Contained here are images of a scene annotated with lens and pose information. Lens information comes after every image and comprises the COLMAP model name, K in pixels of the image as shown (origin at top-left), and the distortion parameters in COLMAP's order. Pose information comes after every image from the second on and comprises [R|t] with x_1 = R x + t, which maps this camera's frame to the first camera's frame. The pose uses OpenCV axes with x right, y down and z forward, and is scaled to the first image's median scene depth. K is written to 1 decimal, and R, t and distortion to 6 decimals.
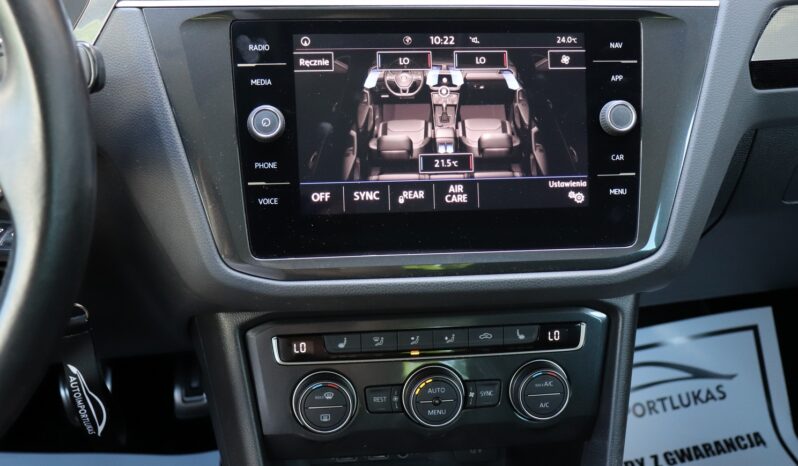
lens RADIAL K [[890.4, 0, 393.5], [0, 890.4, 232.3], [0, 0, 1]] dist [-0.101039, 0.268169]
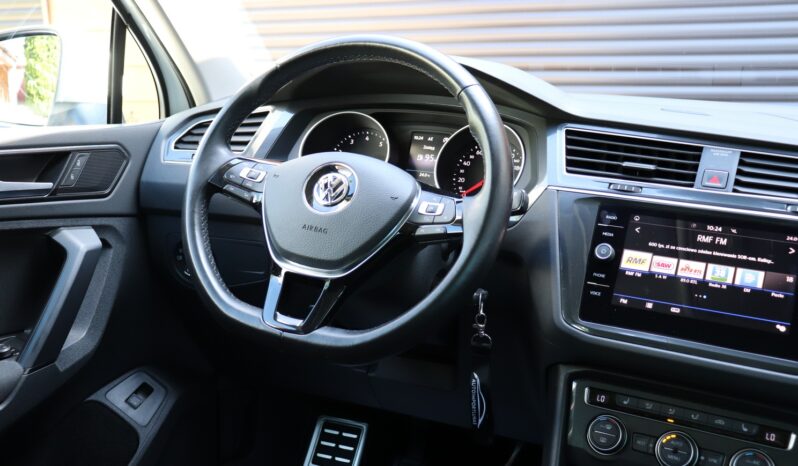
lens RADIAL K [[890.4, 0, 393.5], [0, 890.4, 232.3], [0, 0, 1]] dist [-0.101039, 0.268169]
pose [[0.821282, 0.118830, -0.558010, 0.497702], [-0.326749, 0.899742, -0.289308, 0.492234], [0.467687, 0.419933, 0.777770, -0.640623]]
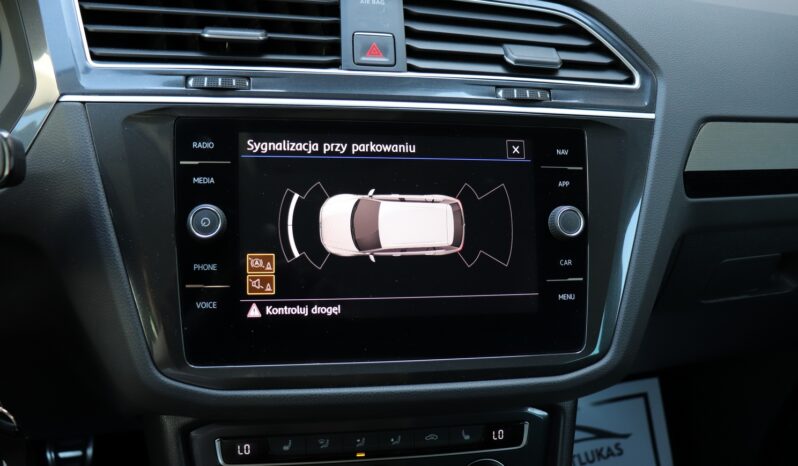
lens RADIAL K [[660.1, 0, 391.2], [0, 660.1, 229.3], [0, 0, 1]] dist [-0.180259, 0.167289]
pose [[0.998094, 0.016532, 0.059452, 0.012221], [-0.009866, 0.993802, -0.110722, -0.038308], [-0.060914, 0.109924, 0.992072, 0.277349]]
